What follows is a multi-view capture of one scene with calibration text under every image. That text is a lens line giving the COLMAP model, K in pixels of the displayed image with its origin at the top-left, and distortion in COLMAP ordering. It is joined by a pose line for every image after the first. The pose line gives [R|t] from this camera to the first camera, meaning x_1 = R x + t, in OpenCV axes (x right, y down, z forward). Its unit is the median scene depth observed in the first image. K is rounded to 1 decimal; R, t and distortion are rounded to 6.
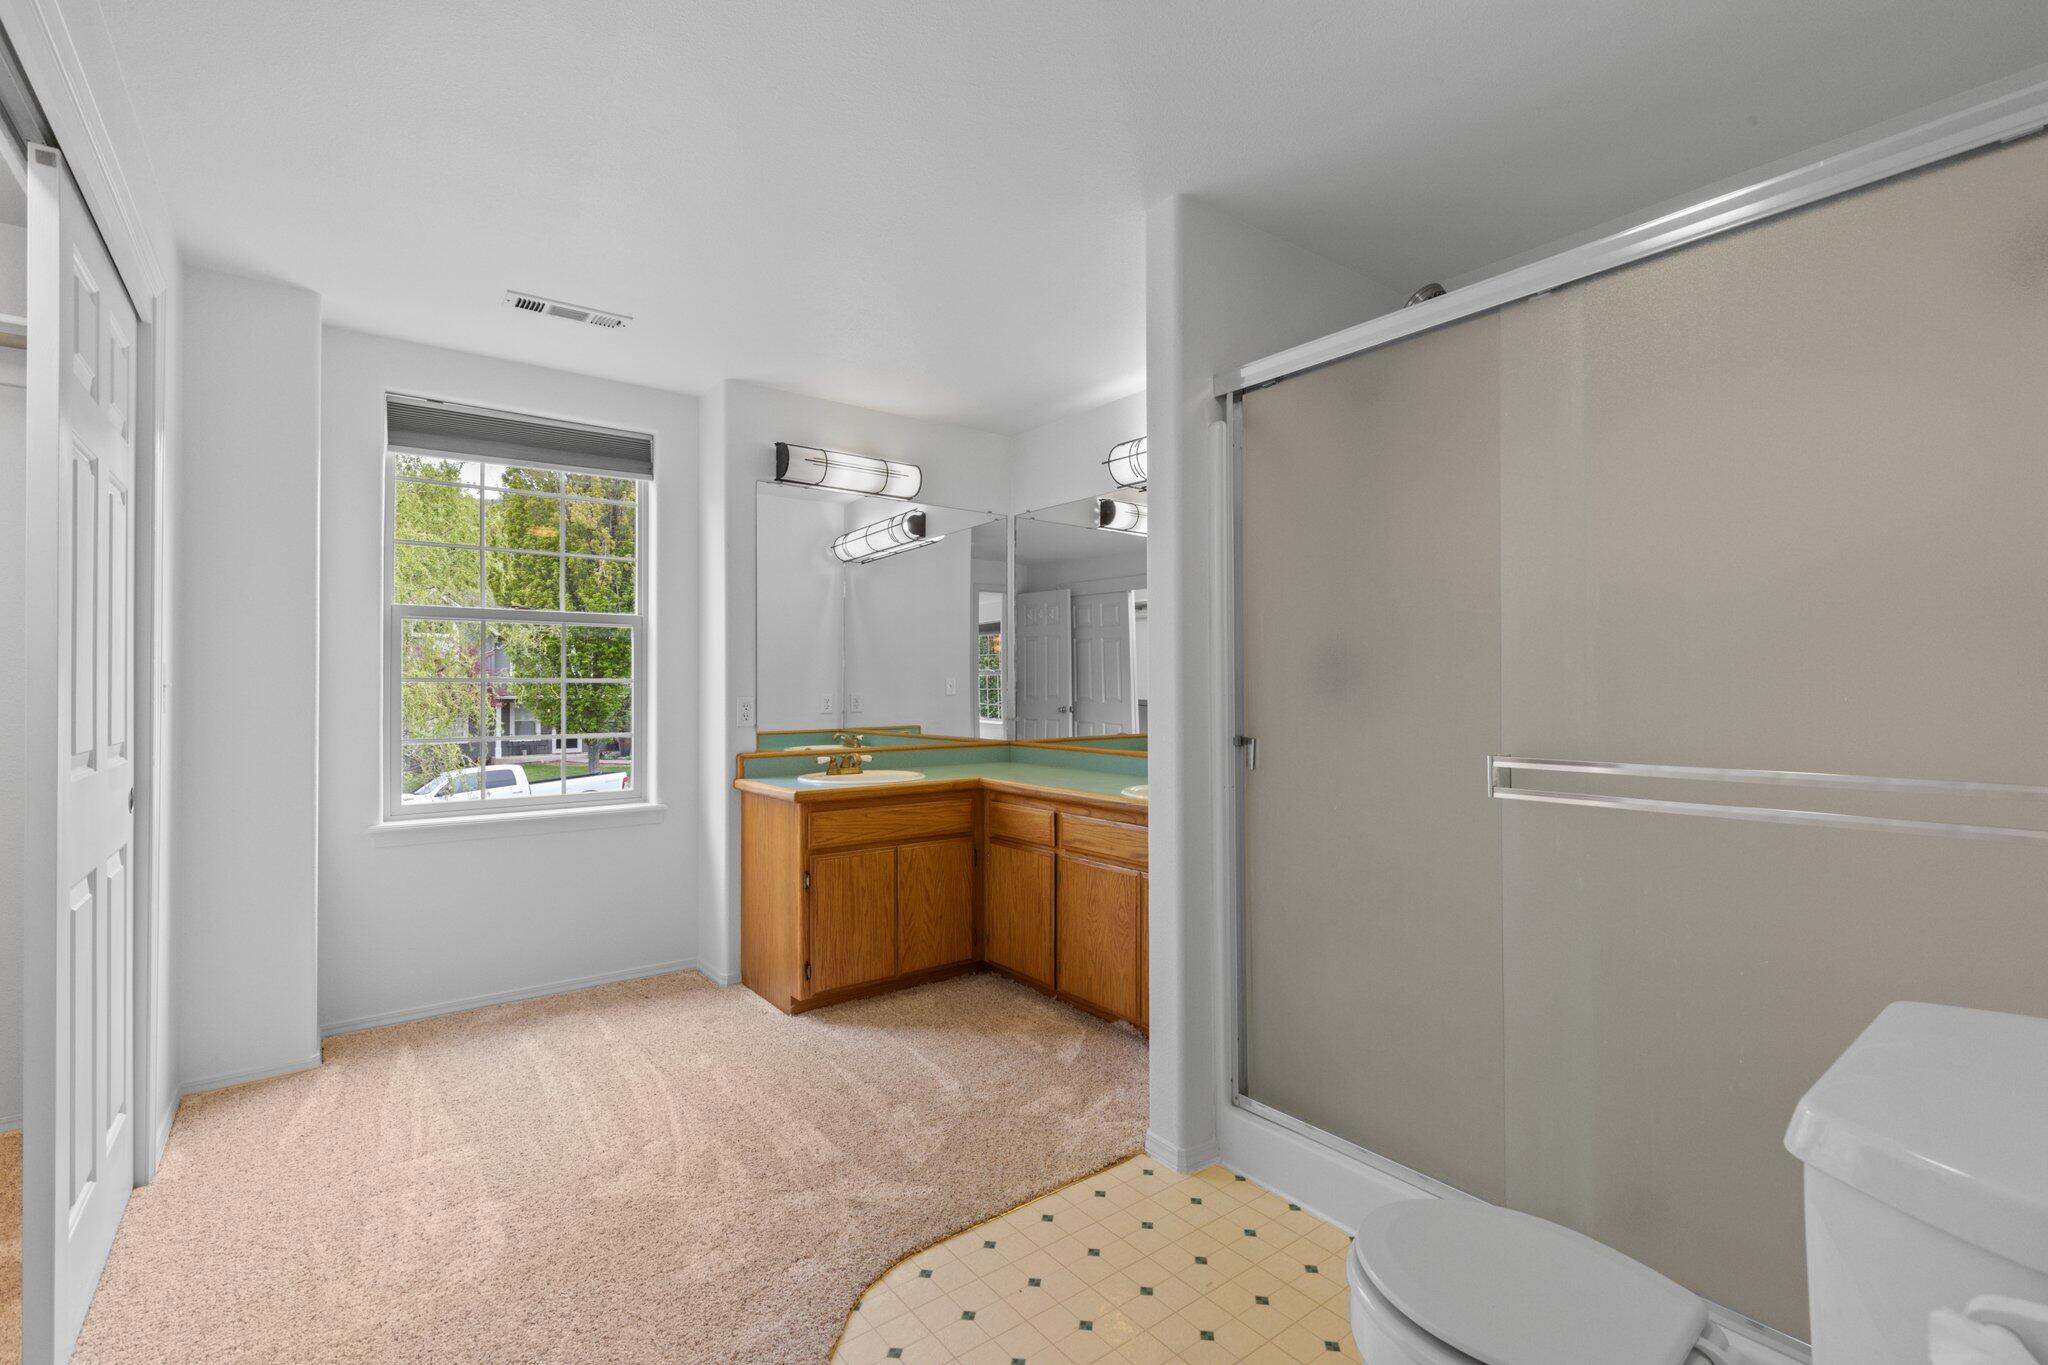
lens RADIAL K [[915.7, 0, 1042.6], [0, 915.7, 679.2], [0, 0, 1]] dist [0.004428, 0.000690]
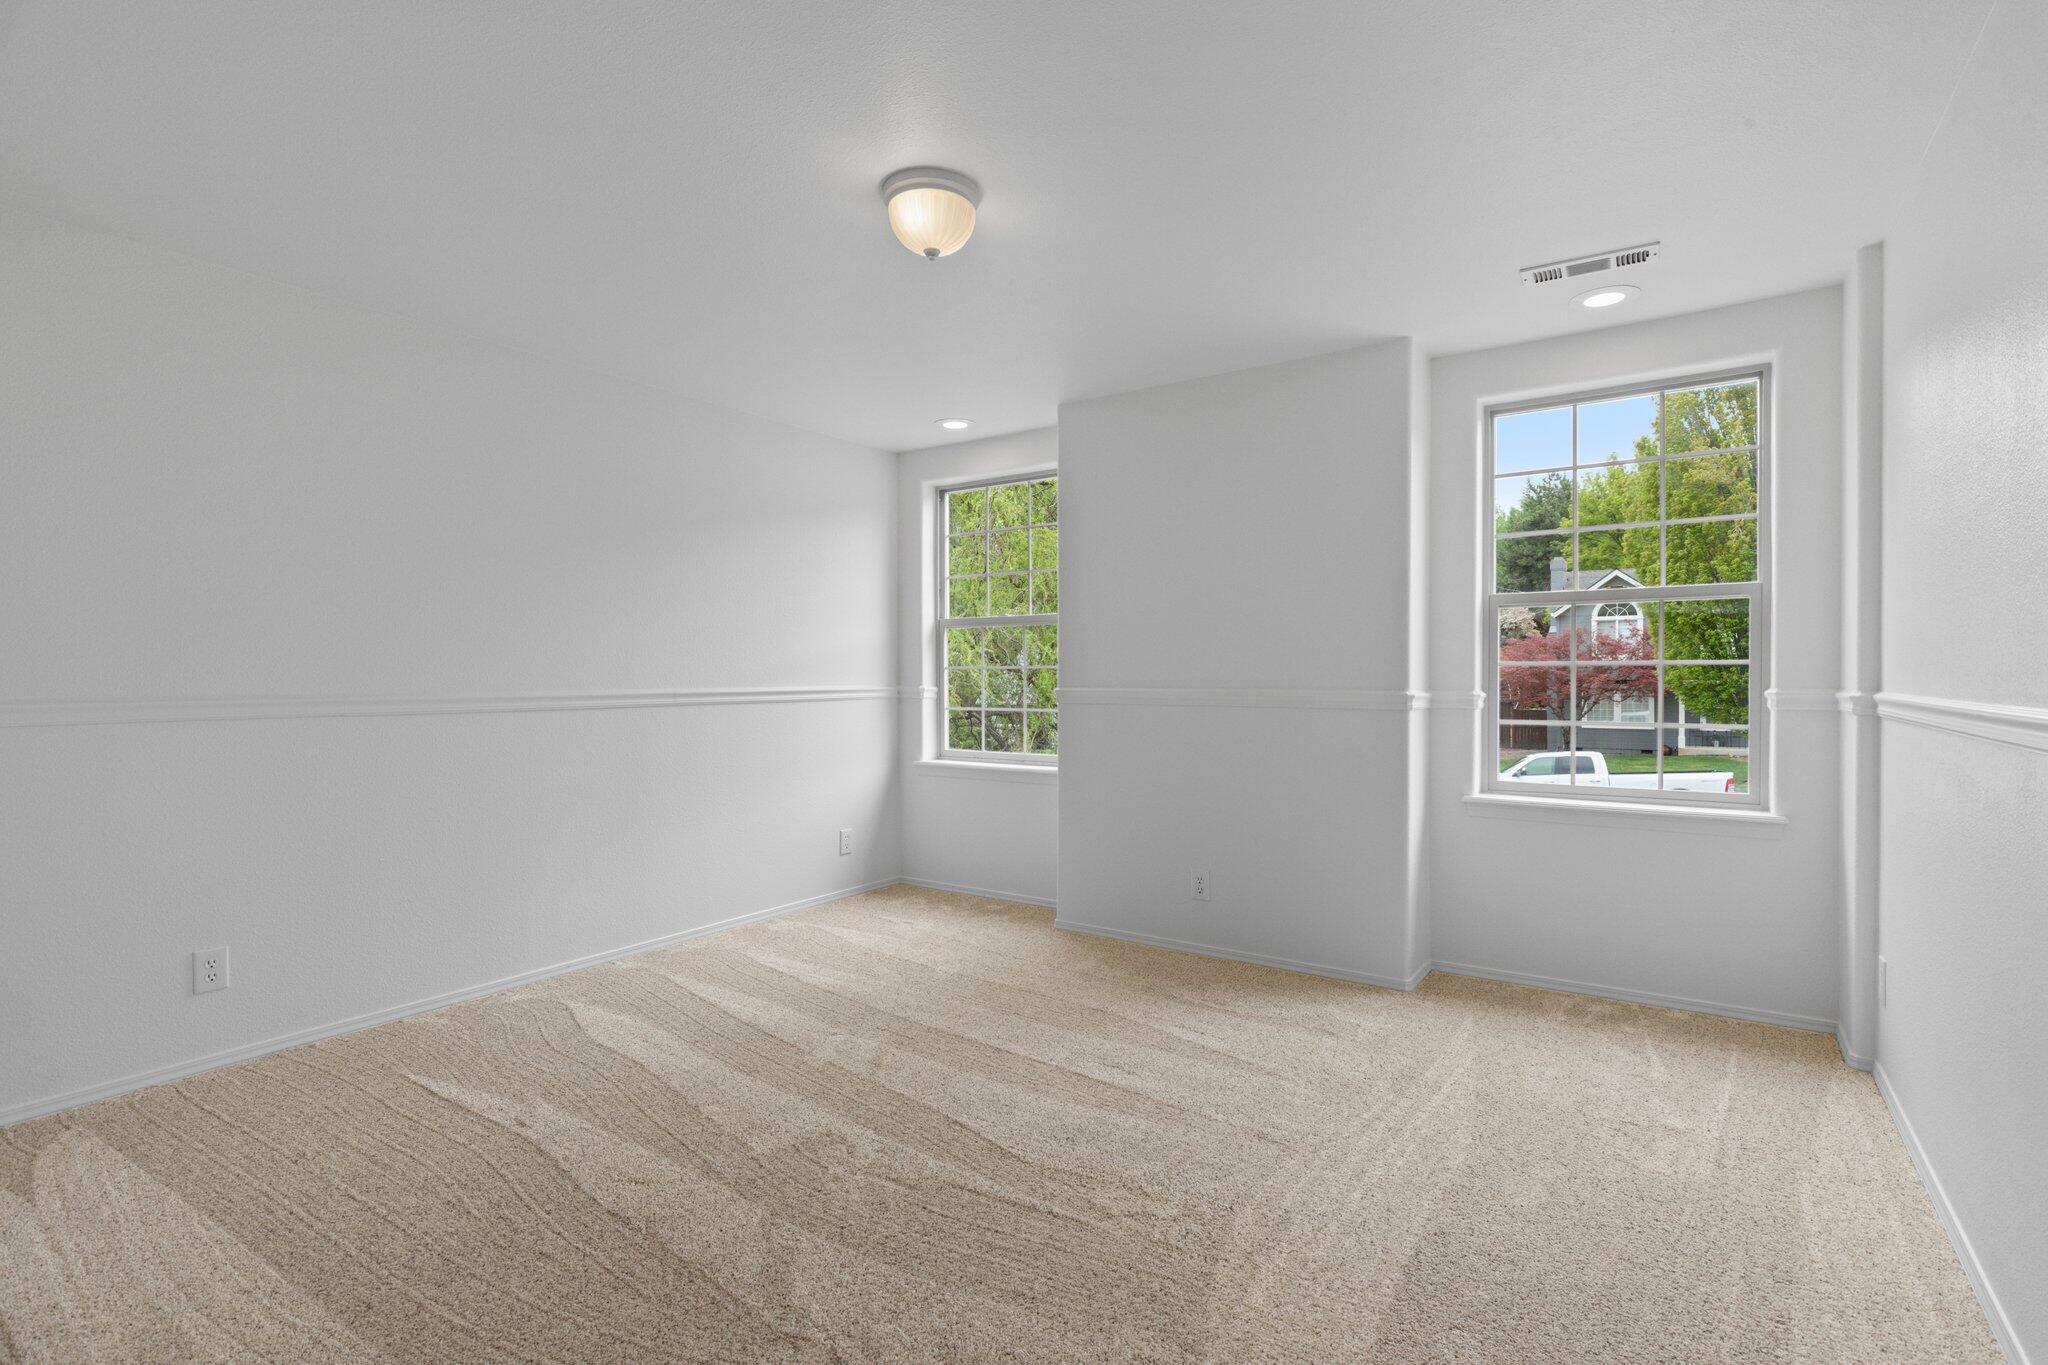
lens RADIAL K [[945.6, 0, 1029.9], [0, 945.6, 685.5], [0, 0, 1]] dist [-0.003466, -0.000227]
pose [[0.306052, 0.012981, -0.951926, 0.167785], [0.011429, 0.999785, 0.017308, 0.000163], [0.951946, -0.016177, 0.305837, 0.126589]]
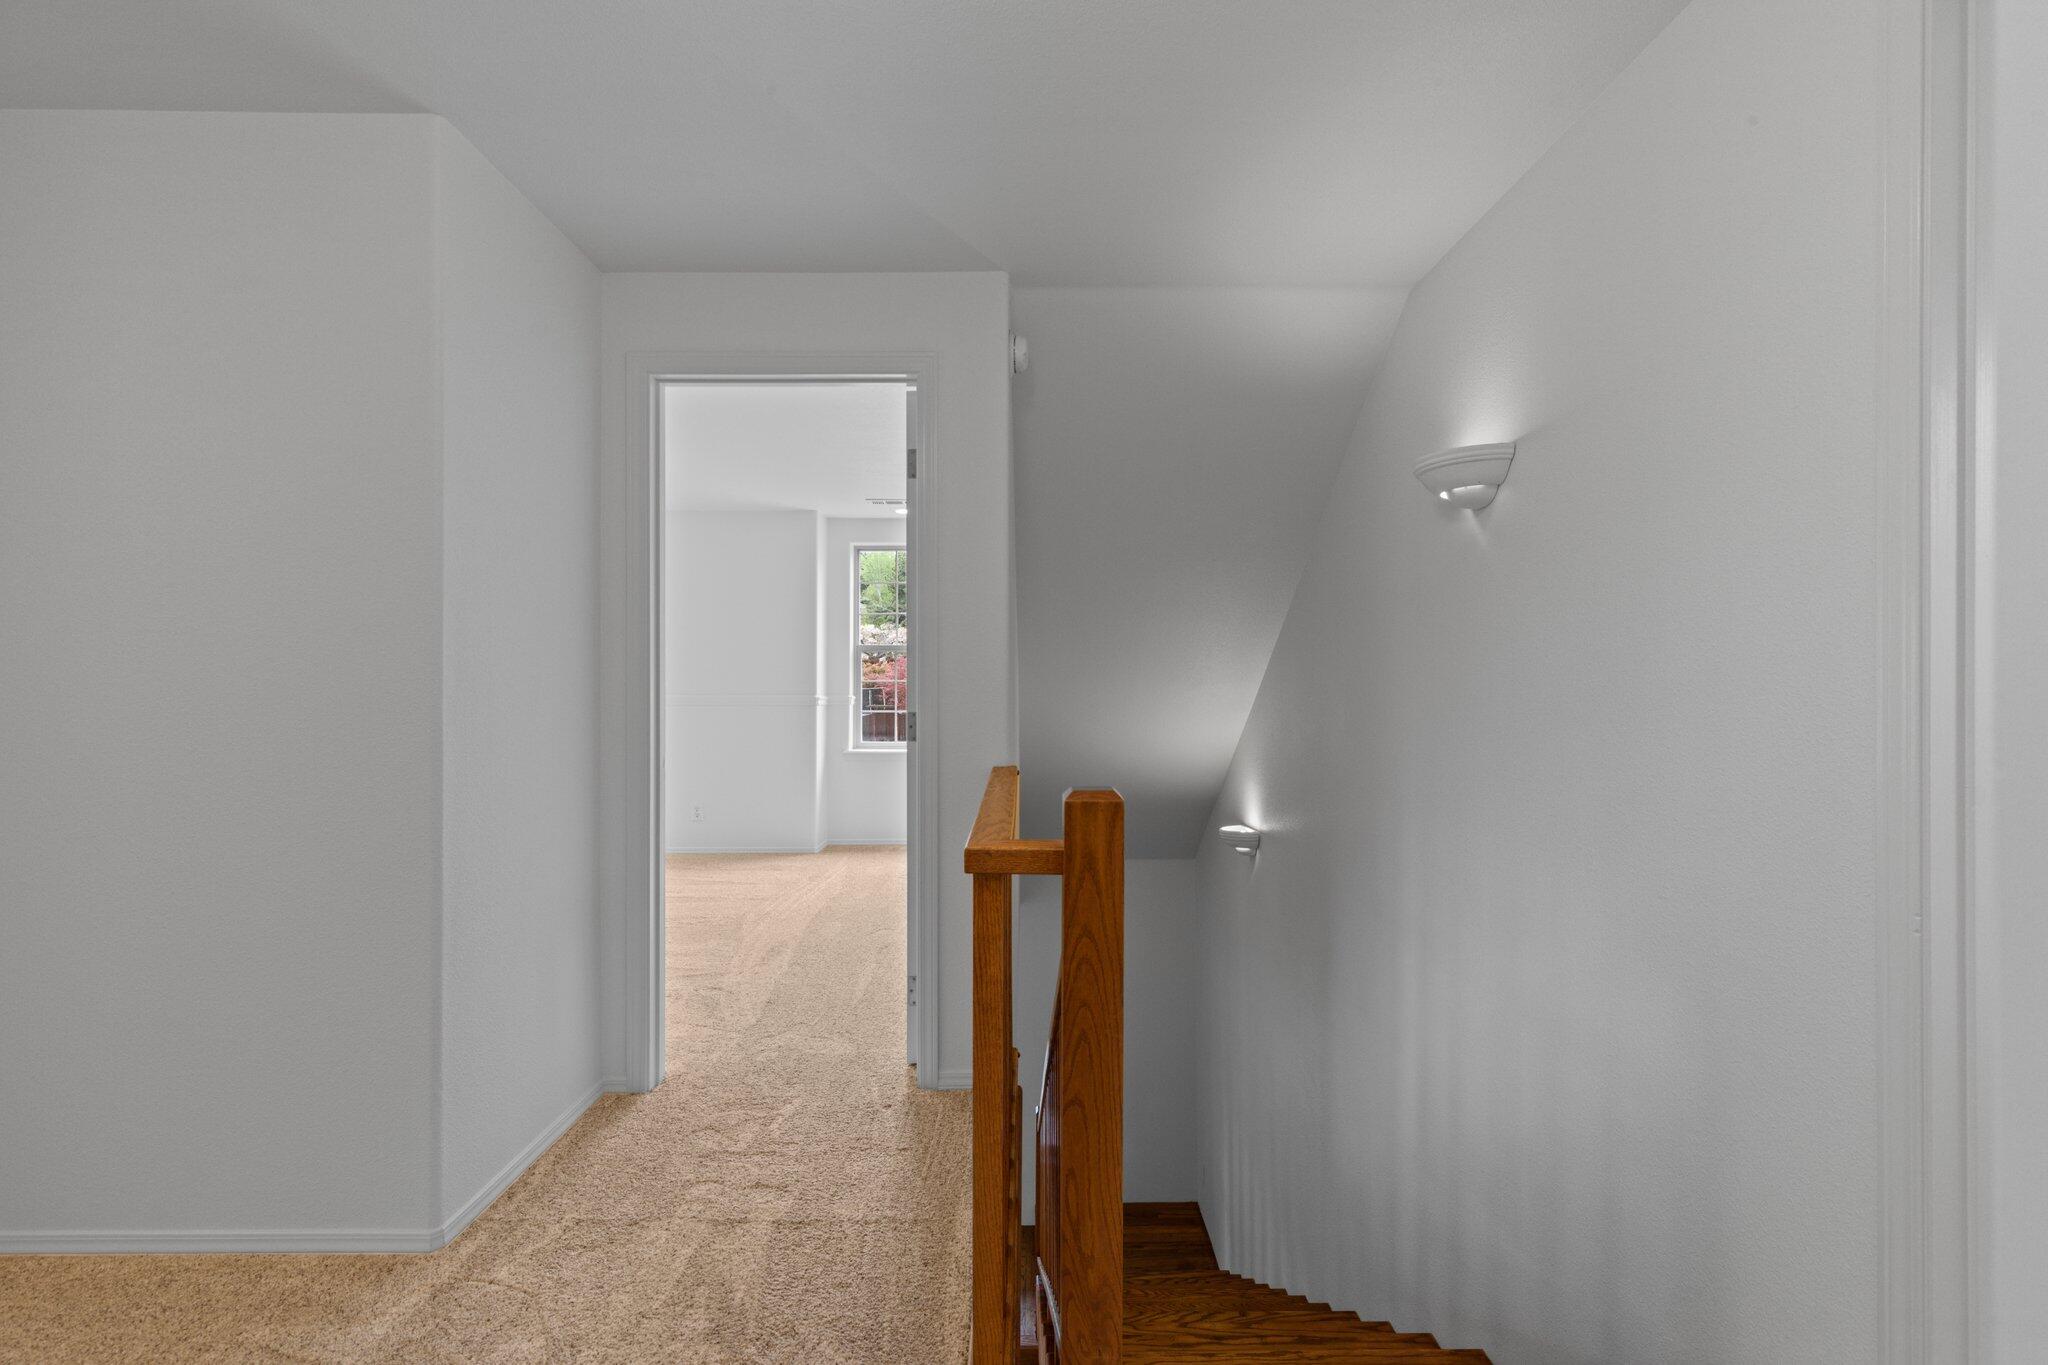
lens RADIAL K [[915.7, 0, 1026.9], [0, 915.7, 686.6], [0, 0, 1]] dist [0.004428, 0.000690]
pose [[0.791832, 0.001267, -0.610738, 0.767239], [0.003770, 0.999969, 0.006962, -0.000959], [0.610728, -0.007815, 0.791802, -0.360604]]
